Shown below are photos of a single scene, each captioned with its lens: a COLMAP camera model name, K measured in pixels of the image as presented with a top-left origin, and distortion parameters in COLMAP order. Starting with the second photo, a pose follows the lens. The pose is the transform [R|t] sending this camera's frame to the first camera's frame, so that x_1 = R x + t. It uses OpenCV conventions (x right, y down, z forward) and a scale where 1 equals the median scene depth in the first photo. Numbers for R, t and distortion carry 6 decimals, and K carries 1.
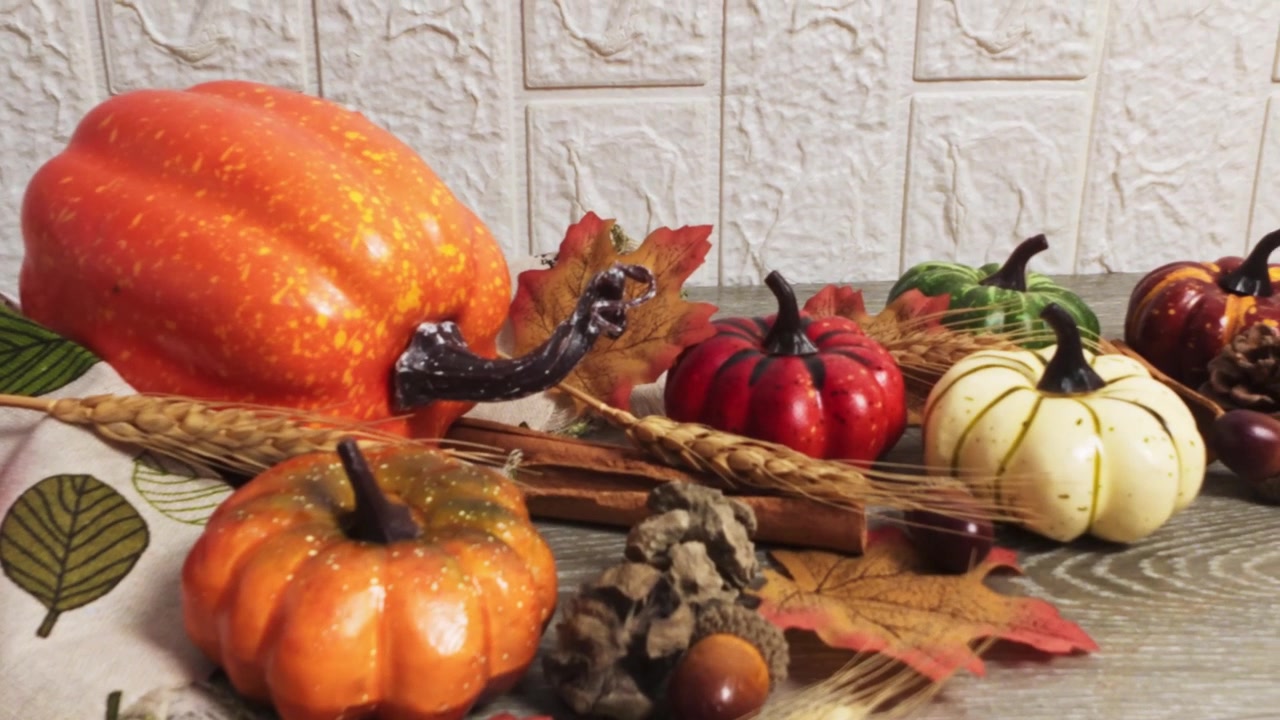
lens RADIAL K [[1188.5, 0, 645.9], [0, 1188.5, 360.8], [0, 0, 1]] dist [0.010253, 0.000000]
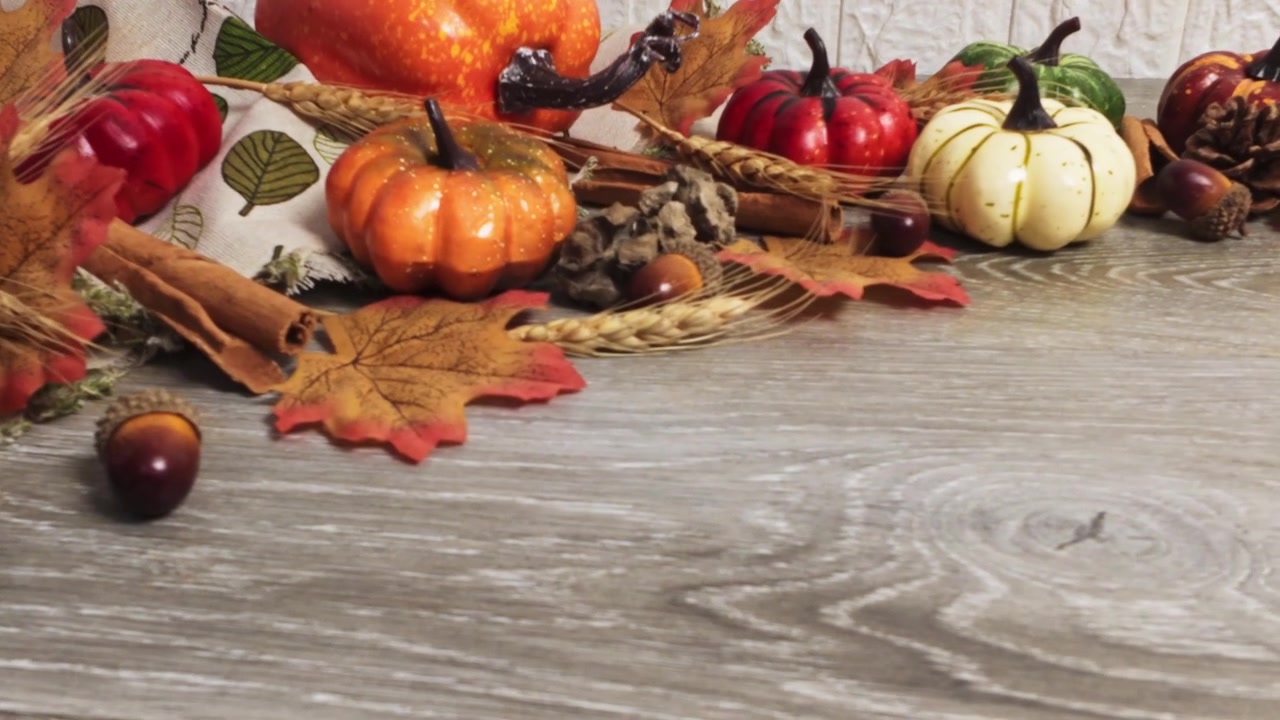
lens RADIAL K [[1192.4, 0, 648.2], [0, 1192.4, 354.6], [0, 0, 1]] dist [0.008742, 0.000000]
pose [[0.974442, 0.095538, -0.203311, 0.195259], [-0.071018, 0.989654, 0.124667, 0.100662], [0.213118, -0.107042, 0.971145, -0.238279]]
